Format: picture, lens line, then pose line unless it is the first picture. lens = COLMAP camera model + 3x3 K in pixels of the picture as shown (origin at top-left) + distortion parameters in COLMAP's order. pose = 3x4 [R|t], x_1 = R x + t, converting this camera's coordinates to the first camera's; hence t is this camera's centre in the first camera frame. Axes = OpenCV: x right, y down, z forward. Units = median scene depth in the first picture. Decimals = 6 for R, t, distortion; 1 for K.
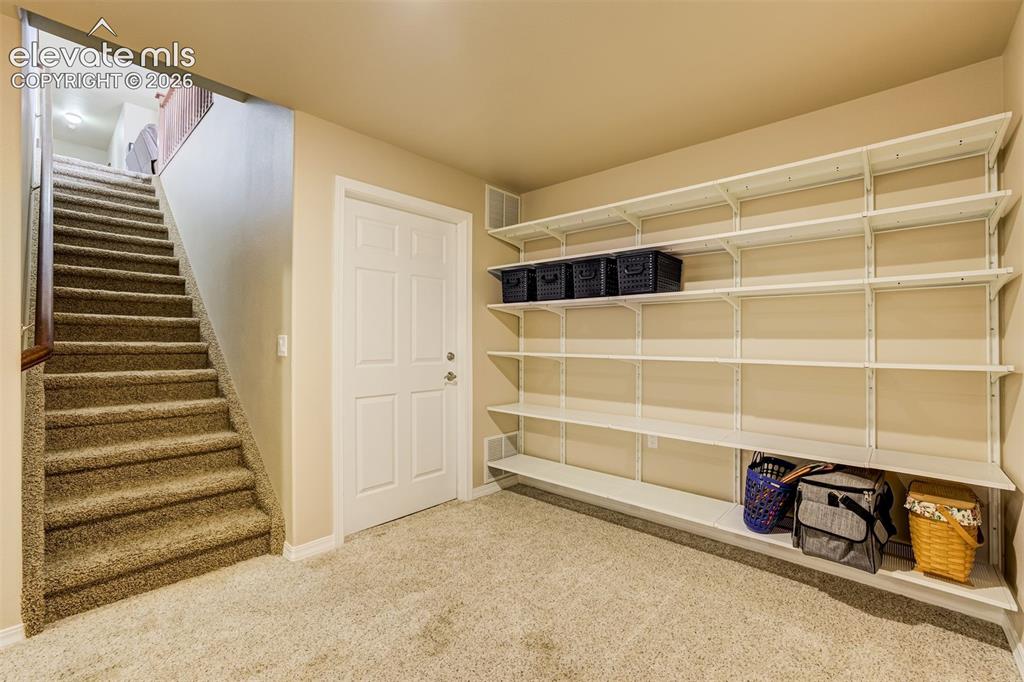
lens RADIAL K [[440.5, 0, 518.0], [0, 440.5, 340.9], [0, 0, 1]] dist [-0.016619, 0.005316]
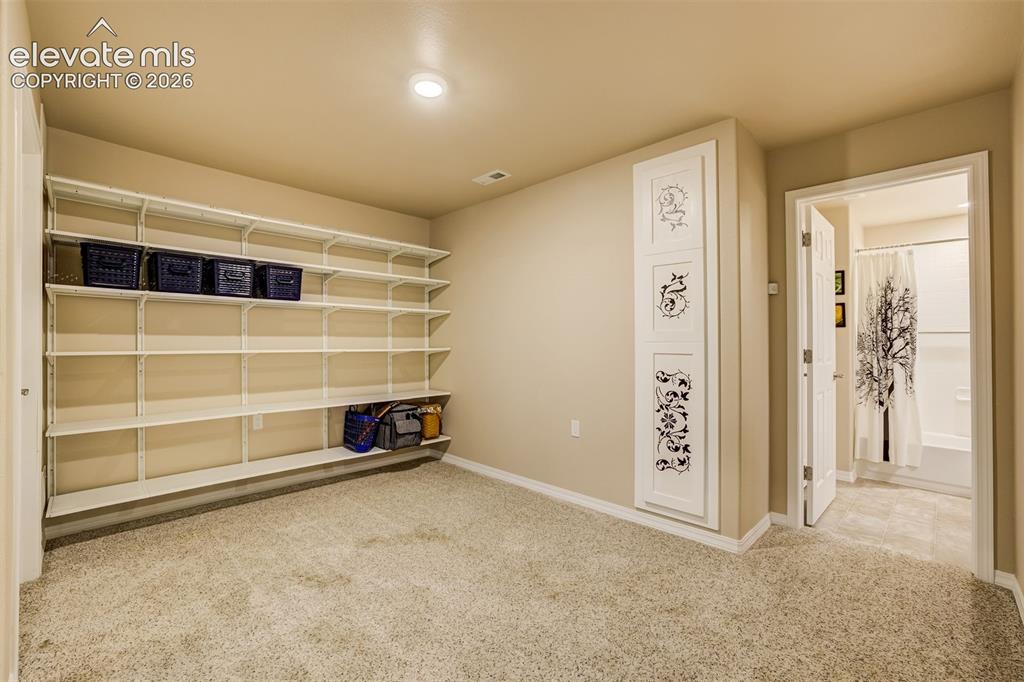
lens RADIAL K [[440.5, 0, 519.8], [0, 440.5, 339.4], [0, 0, 1]] dist [-0.016619, 0.005316]
pose [[0.034834, 0.003027, 0.999389, -0.972498], [0.006961, 0.999970, -0.003272, 0.013568], [-0.999369, 0.007071, 0.034812, 0.303894]]
